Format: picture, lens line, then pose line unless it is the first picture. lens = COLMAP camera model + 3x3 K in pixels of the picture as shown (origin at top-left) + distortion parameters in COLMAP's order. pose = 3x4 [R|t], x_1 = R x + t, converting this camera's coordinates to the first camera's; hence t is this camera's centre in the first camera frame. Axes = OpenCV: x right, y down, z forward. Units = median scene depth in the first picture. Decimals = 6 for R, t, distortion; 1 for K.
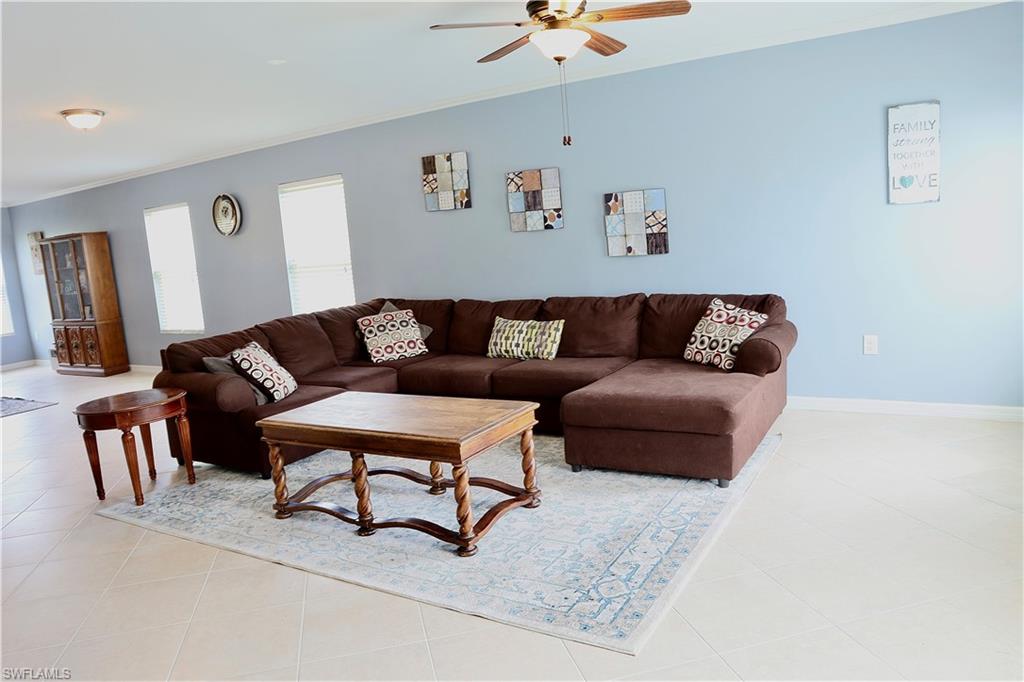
lens RADIAL K [[723.0, 0, 512.0], [0, 723.0, 341.0], [0, 0, 1]] dist [-0.073176, 0.001797]
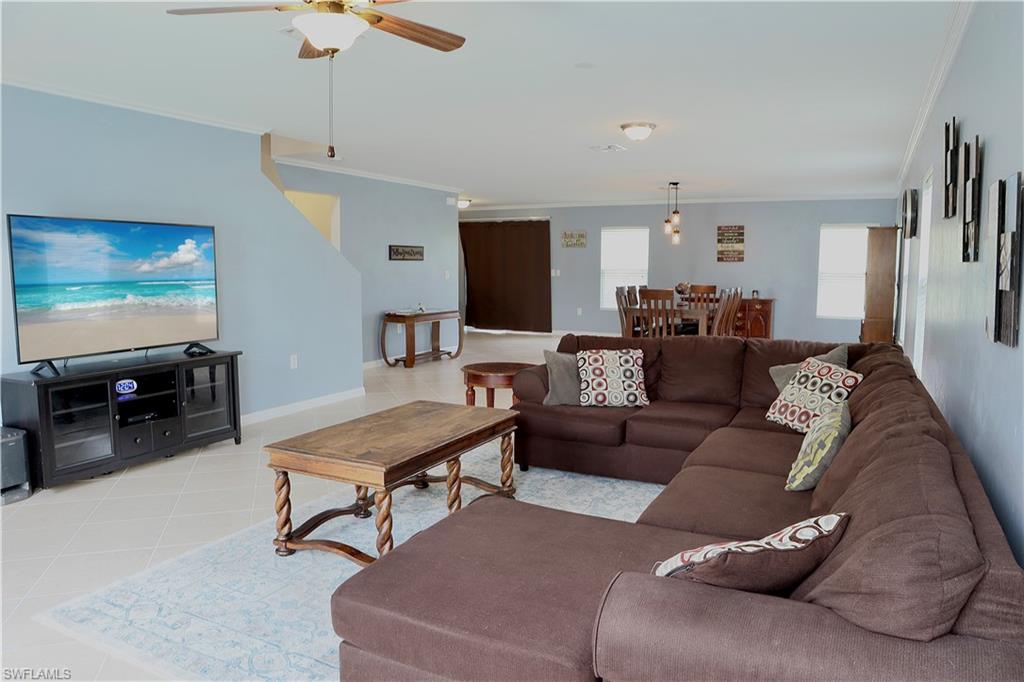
lens RADIAL K [[723.0, 0, 512.0], [0, 723.0, 341.0], [0, 0, 1]] dist [-0.073176, 0.001797]
pose [[0.088461, 0.197838, -0.976235, 0.646973], [-0.167572, 0.969065, 0.181200, -0.180652], [0.981883, 0.147560, 0.118877, 0.791792]]
